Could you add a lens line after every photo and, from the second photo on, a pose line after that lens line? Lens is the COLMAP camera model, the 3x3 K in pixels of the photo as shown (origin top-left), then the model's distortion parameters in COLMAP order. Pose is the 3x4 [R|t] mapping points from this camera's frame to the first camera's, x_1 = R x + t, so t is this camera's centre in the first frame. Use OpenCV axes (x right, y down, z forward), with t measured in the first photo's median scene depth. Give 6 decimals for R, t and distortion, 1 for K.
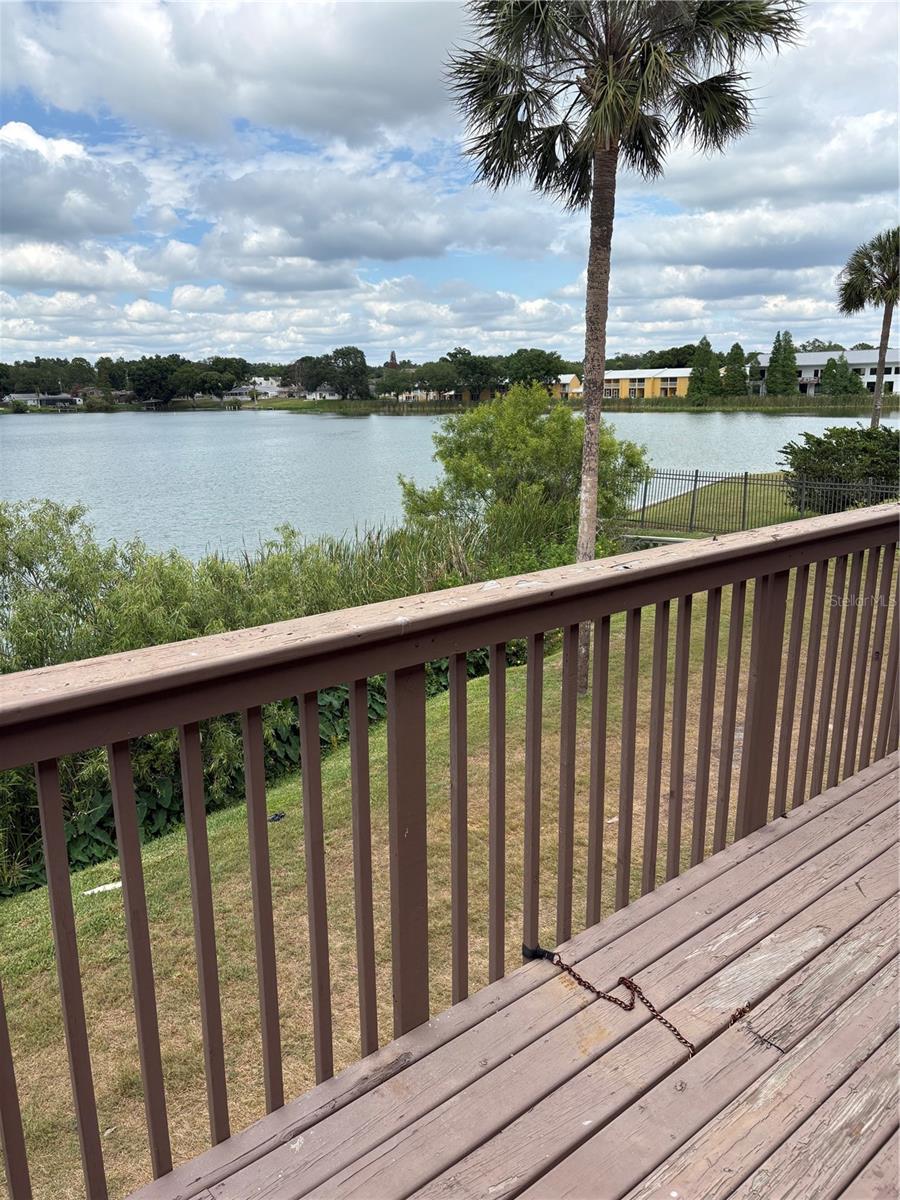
lens RADIAL K [[903.4, 0, 442.2], [0, 903.4, 605.7], [0, 0, 1]] dist [0.061504, -0.048931]
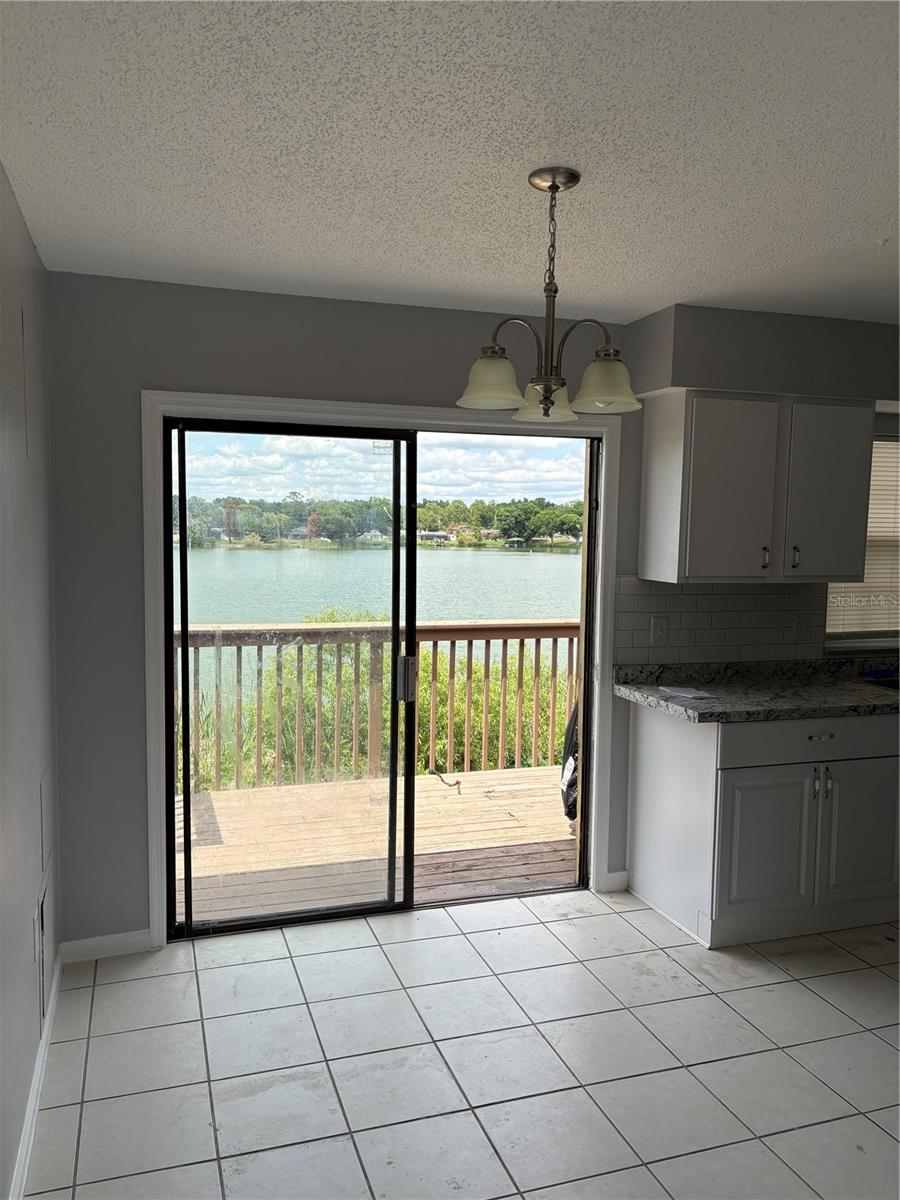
lens RADIAL K [[903.4, 0, 447.0], [0, 903.4, 600.8], [0, 0, 1]] dist [0.061504, -0.048931]
pose [[0.929125, 0.058398, -0.365125, 0.095677], [-0.114892, 0.984168, -0.134955, 0.025895], [0.351463, 0.167340, 0.921125, -0.118593]]
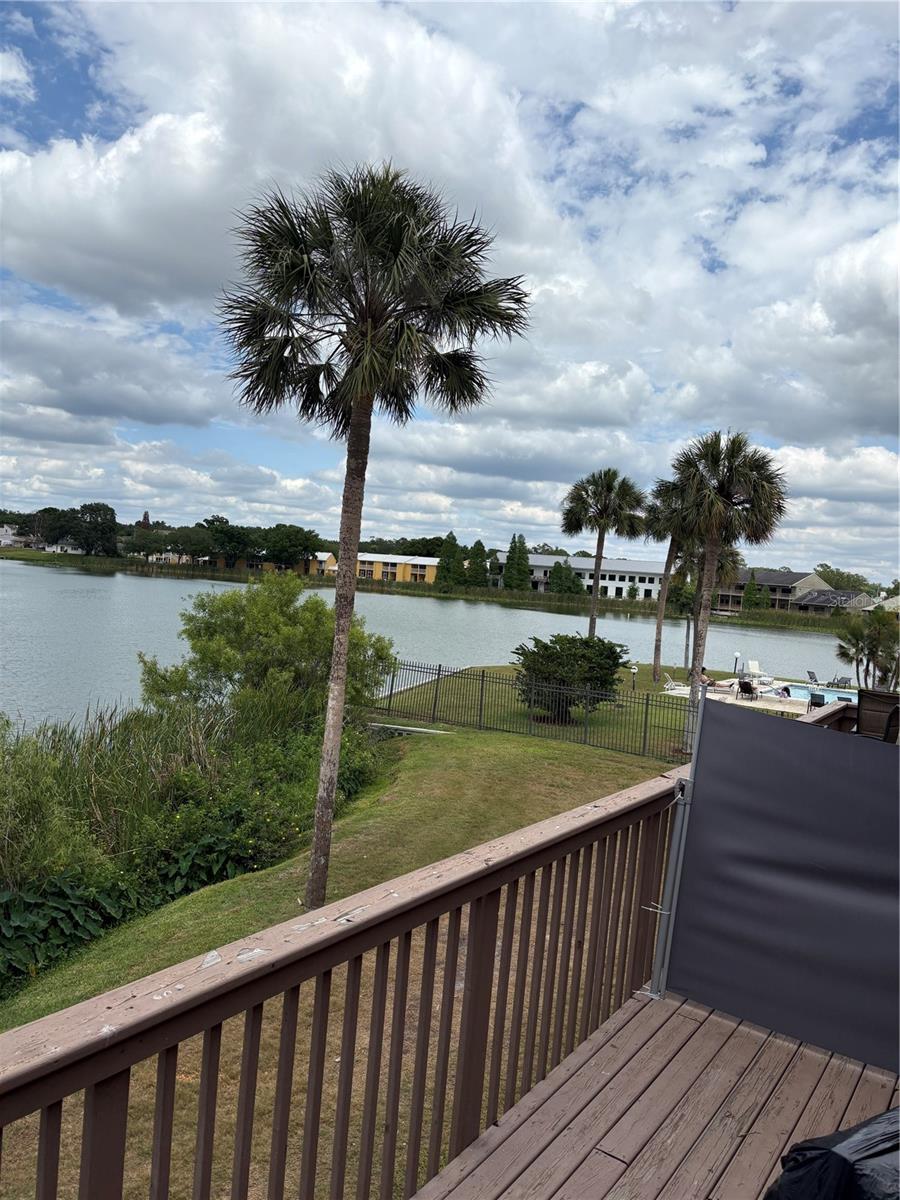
lens RADIAL K [[903.4, 0, 453.5], [0, 903.4, 600.1], [0, 0, 1]] dist [0.061504, -0.048931]
pose [[0.958664, 0.074265, 0.274677, 0.000528], [-0.022201, 0.981919, -0.187997, -0.023910], [-0.283672, 0.174128, 0.942979, -0.009170]]
